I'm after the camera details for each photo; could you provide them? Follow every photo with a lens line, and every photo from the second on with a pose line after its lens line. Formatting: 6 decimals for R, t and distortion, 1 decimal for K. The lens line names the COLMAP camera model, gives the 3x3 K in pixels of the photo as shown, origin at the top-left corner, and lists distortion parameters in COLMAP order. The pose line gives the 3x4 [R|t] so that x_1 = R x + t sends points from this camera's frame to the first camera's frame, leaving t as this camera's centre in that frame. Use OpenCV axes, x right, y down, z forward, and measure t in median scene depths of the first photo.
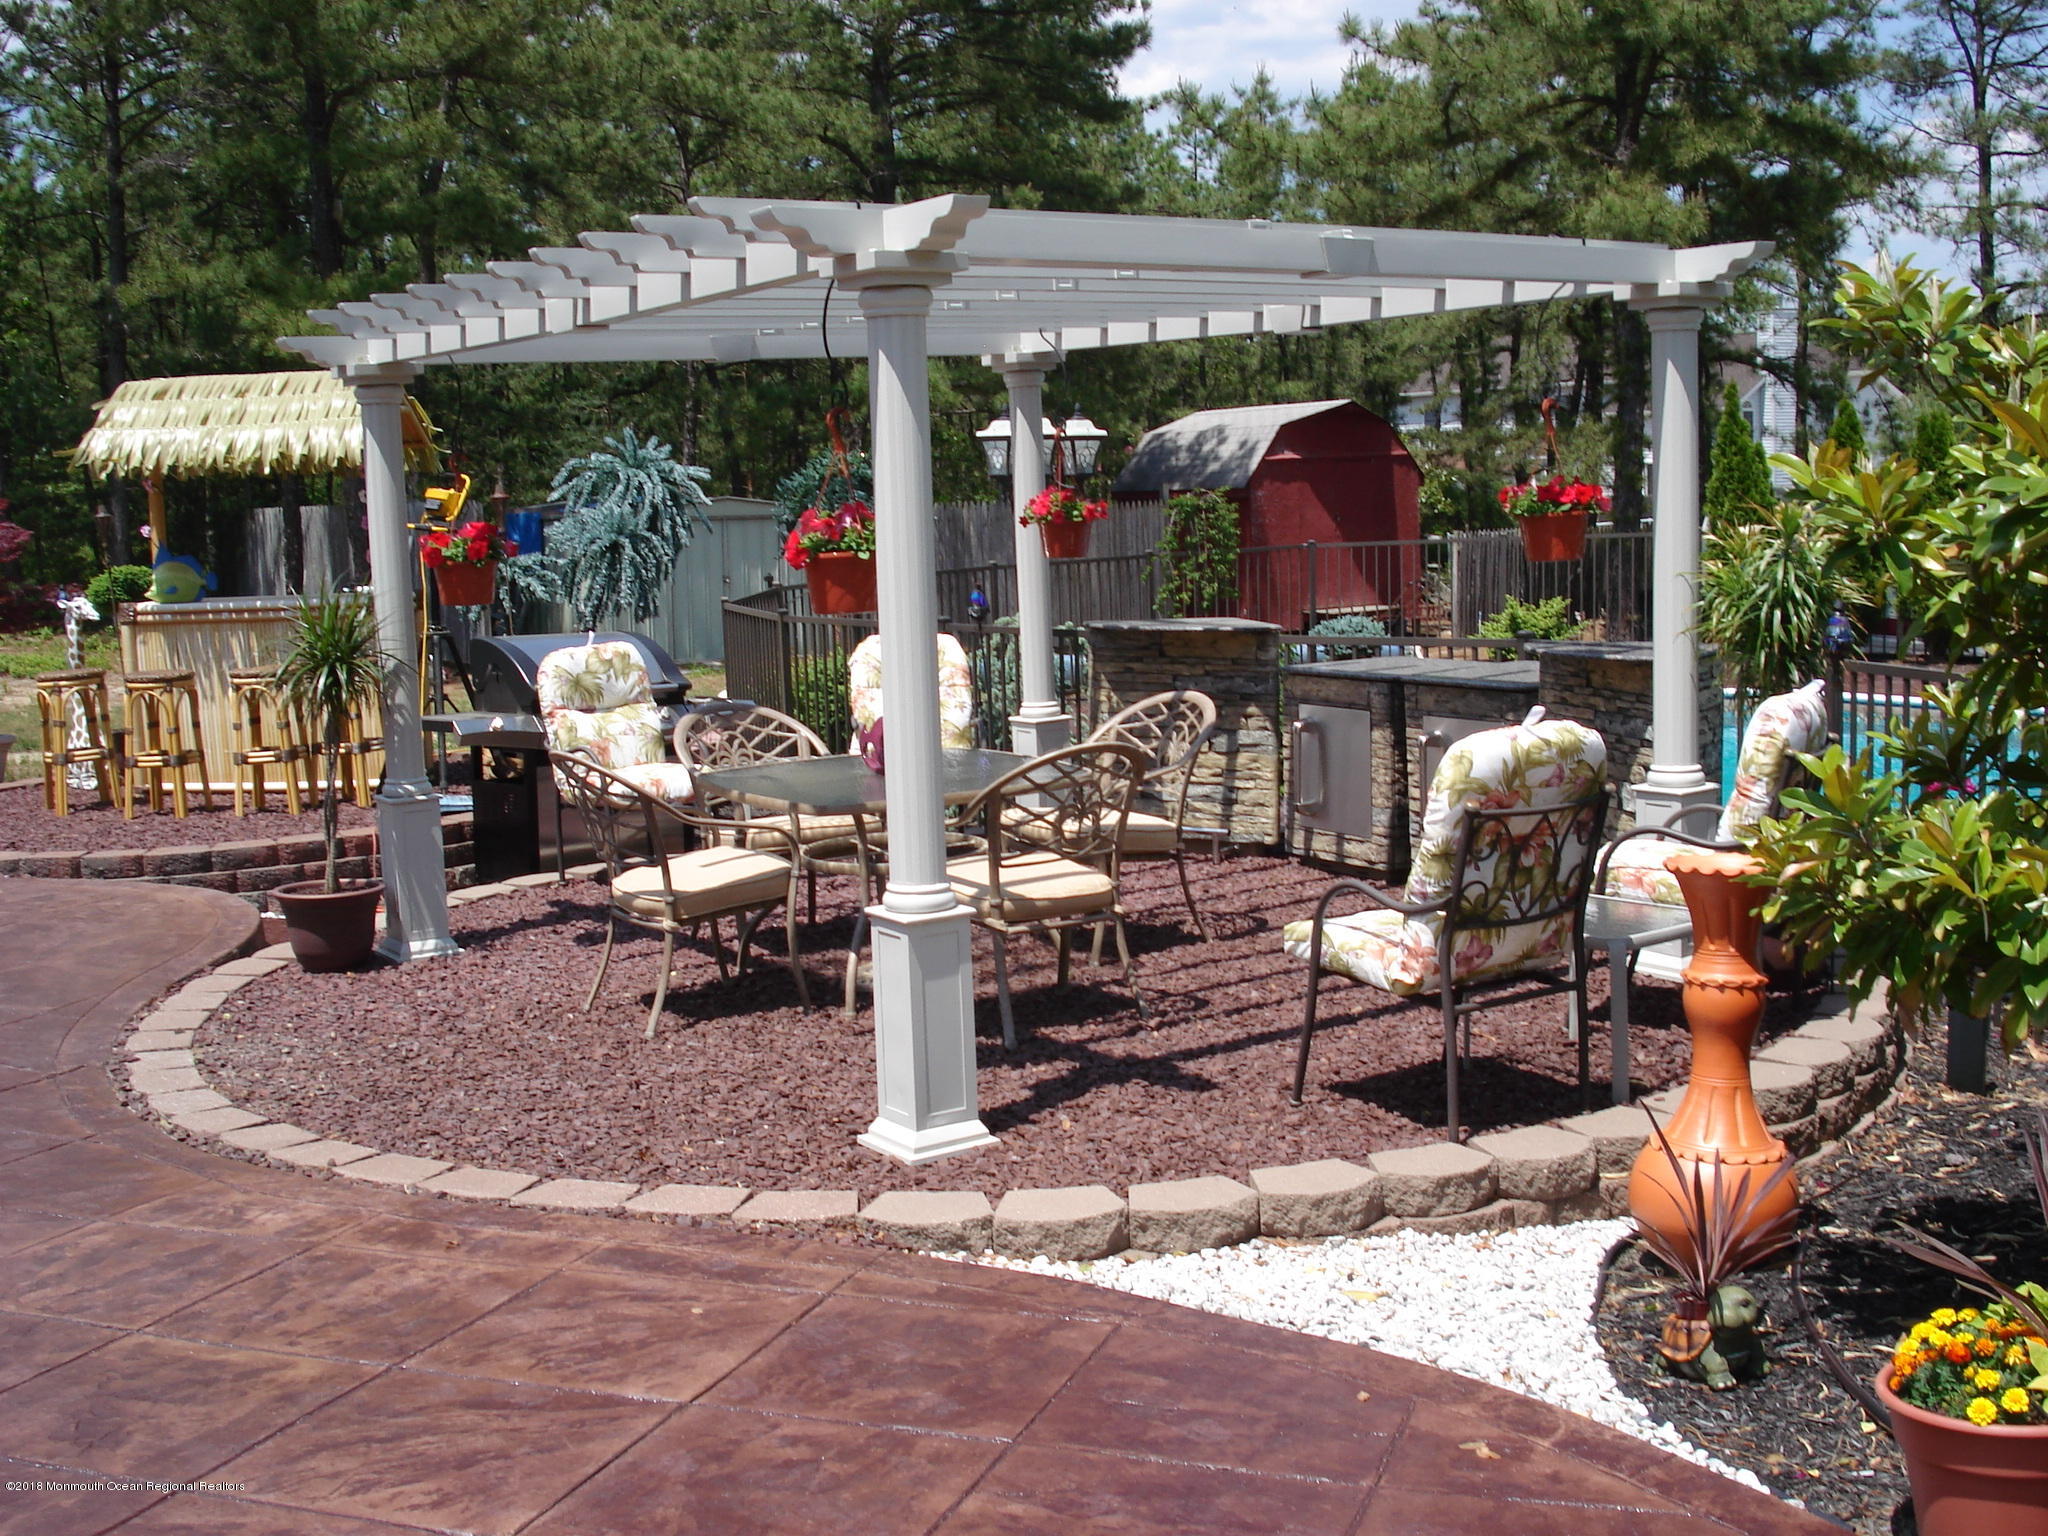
lens RADIAL K [[2319.0, 0, 1024.0], [0, 2319.0, 768.0], [0, 0, 1]] dist [-0.083380, -0.042568]
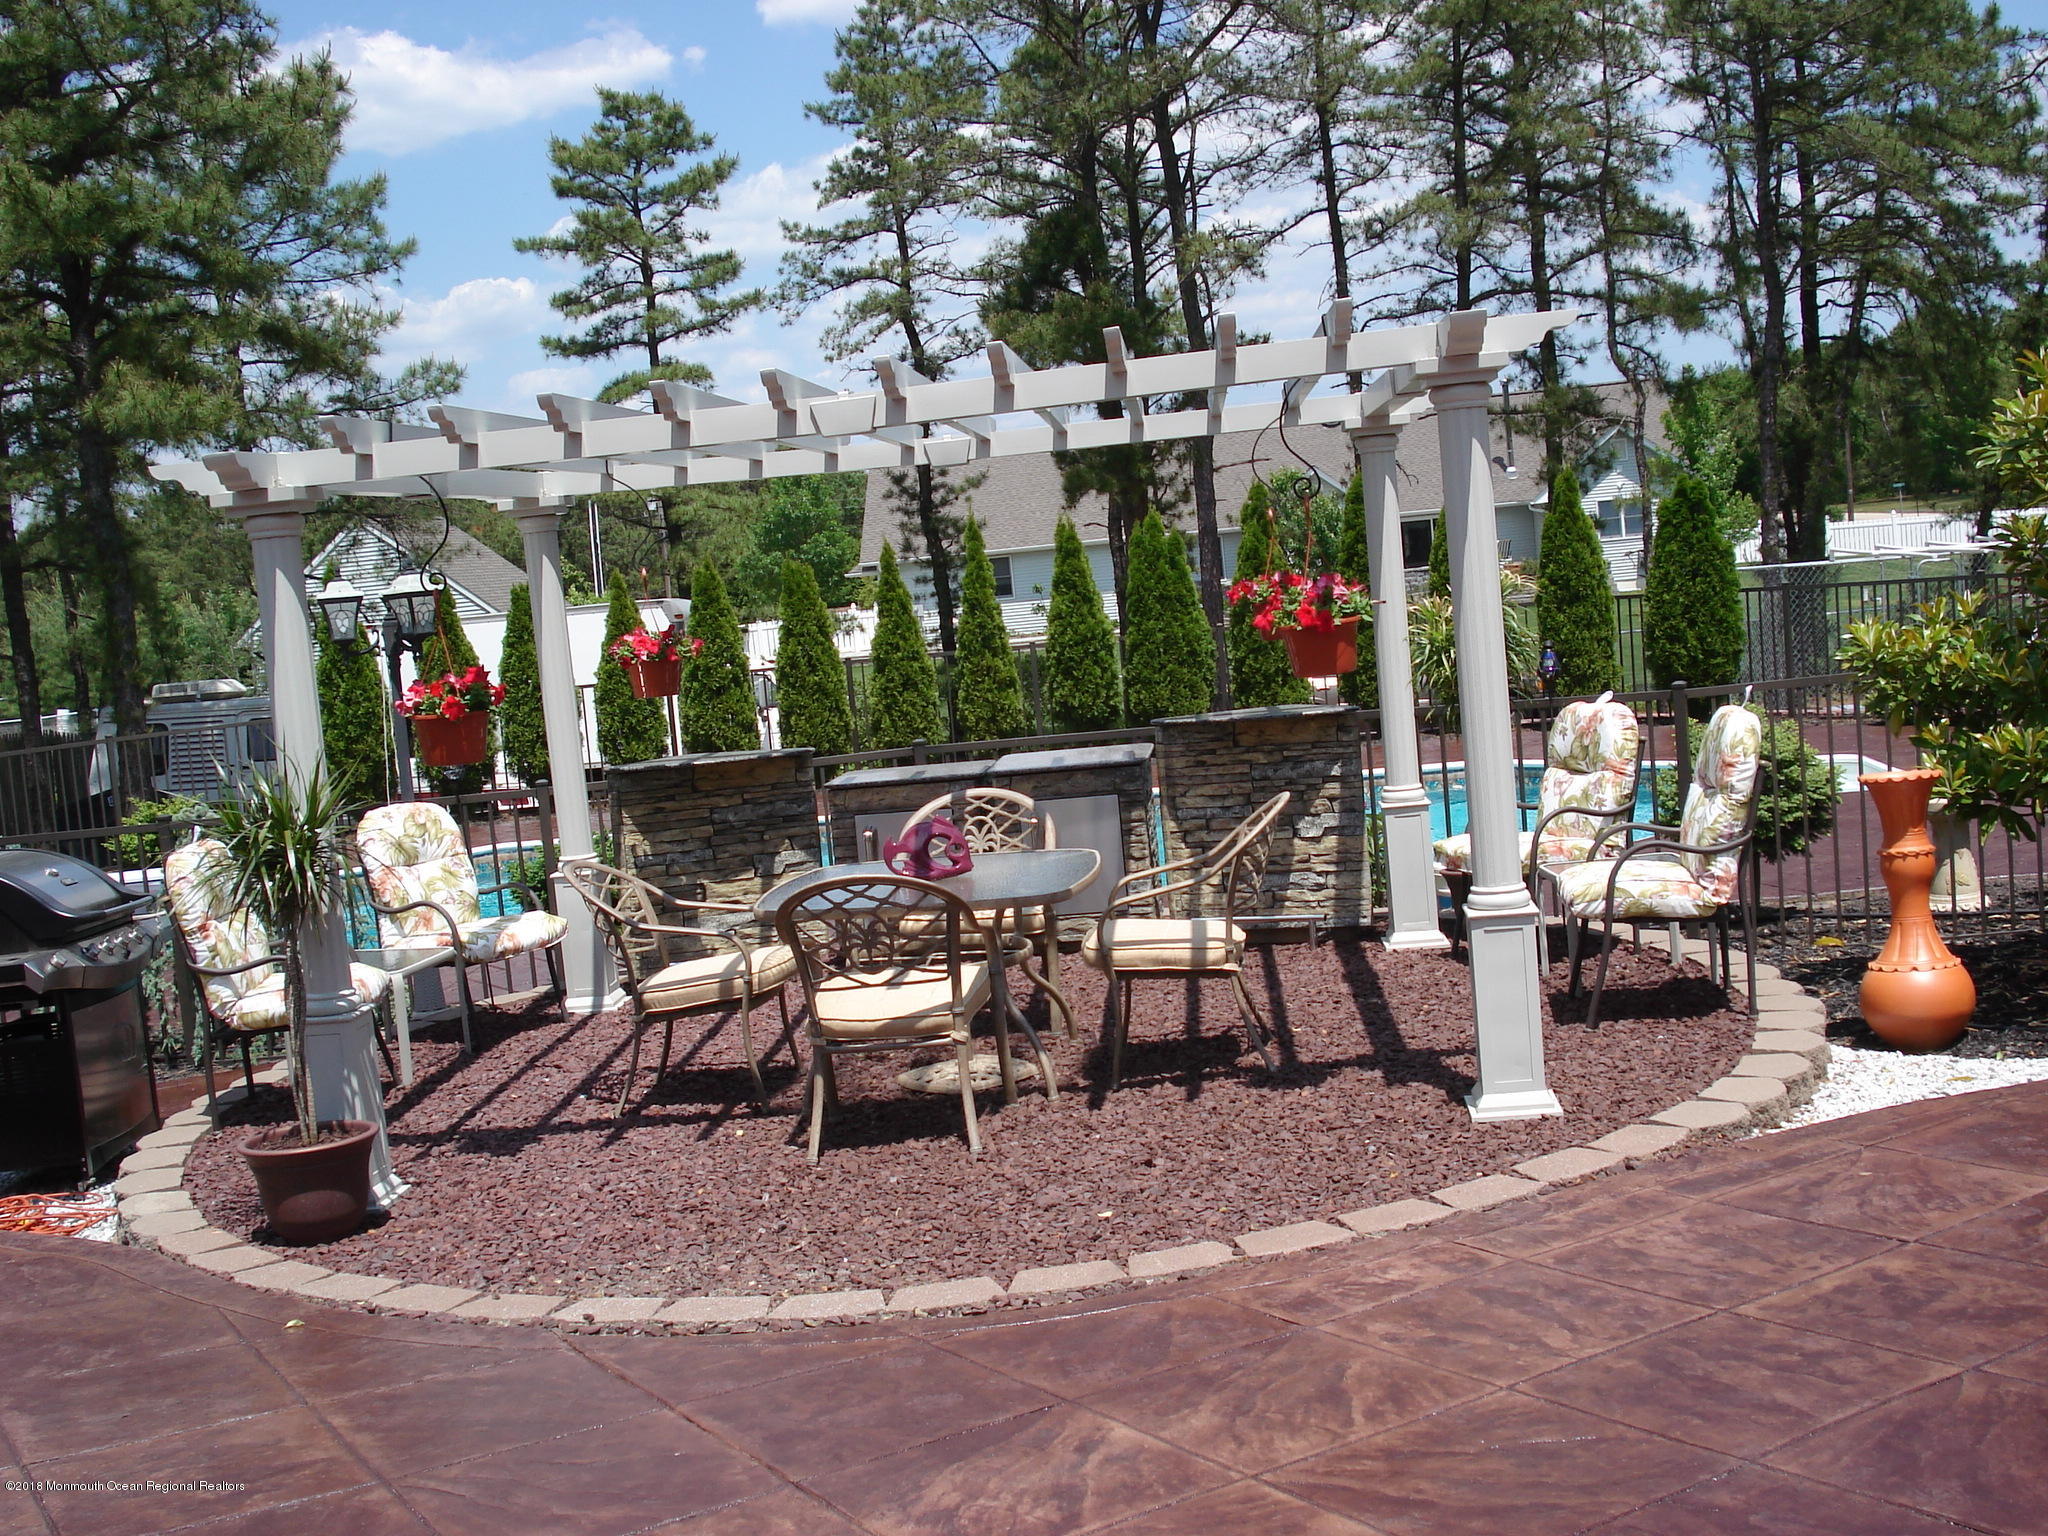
lens RADIAL K [[2327.3, 0, 1024.0], [0, 2327.3, 768.0], [0, 0, 1]] dist [-0.071762, -0.068467]
pose [[0.599060, -0.082948, 0.796396, -1.014944], [0.160079, 0.986947, -0.017619, -0.025481], [-0.784539, 0.138041, 0.604519, 0.411210]]
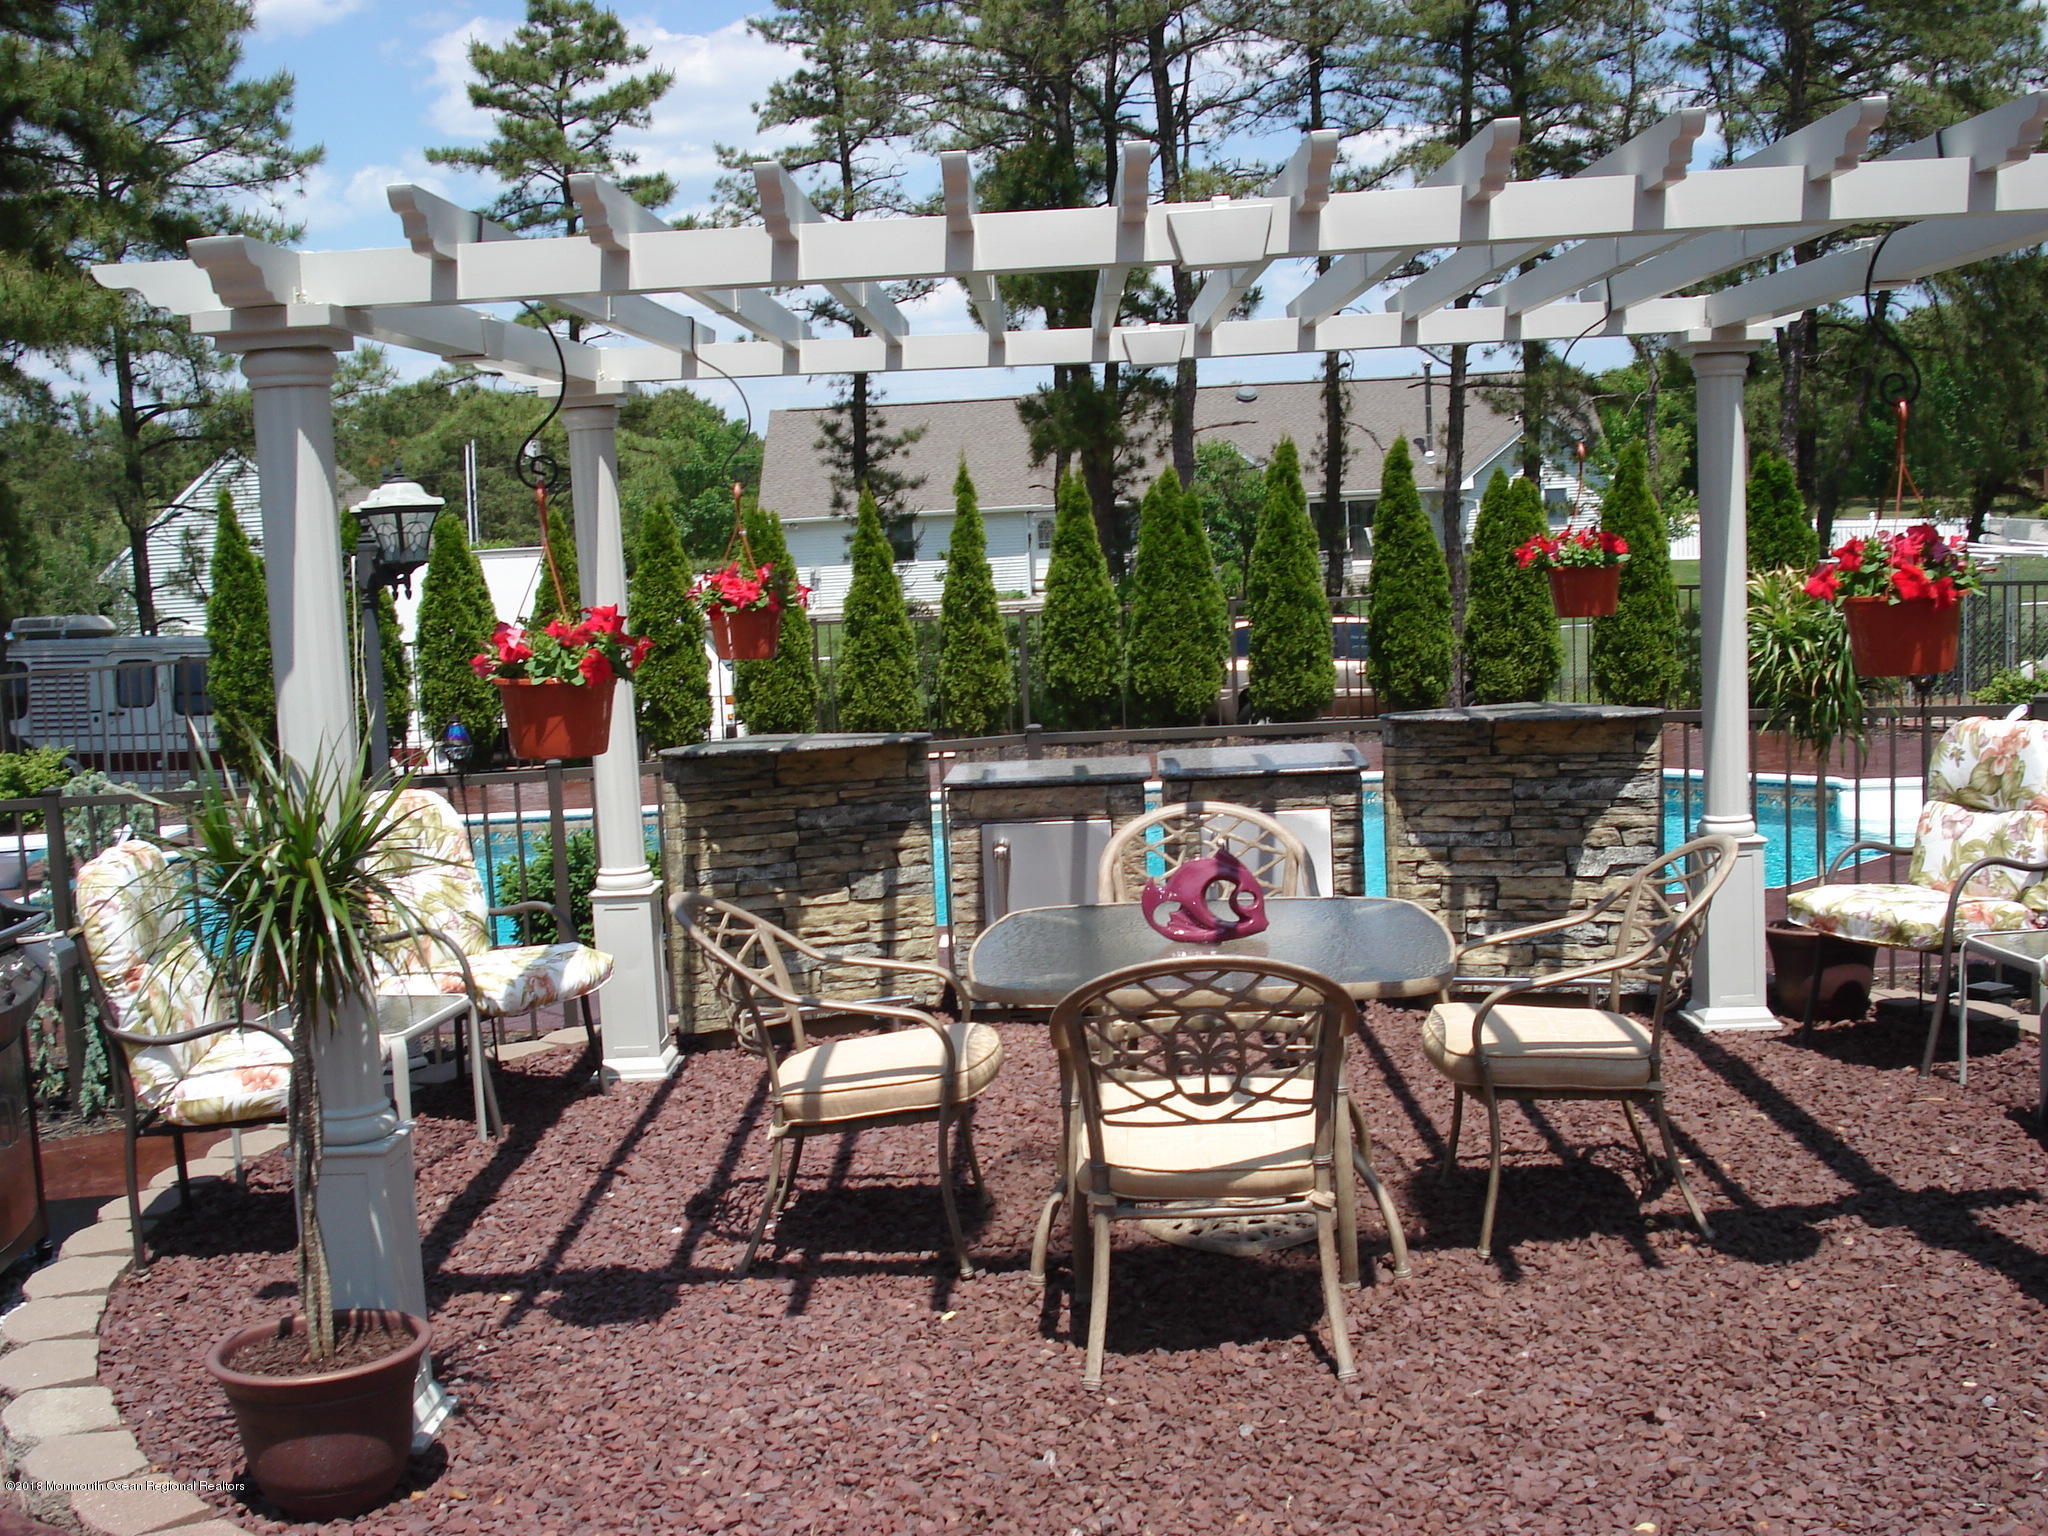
lens RADIAL K [[2319.0, 0, 1024.0], [0, 2319.0, 768.0], [0, 0, 1]] dist [-0.083380, -0.042568]
pose [[0.550480, -0.071381, 0.831791, -0.807568], [0.122922, 0.992409, 0.003815, -0.071824], [-0.825749, 0.100146, 0.555075, 0.781619]]
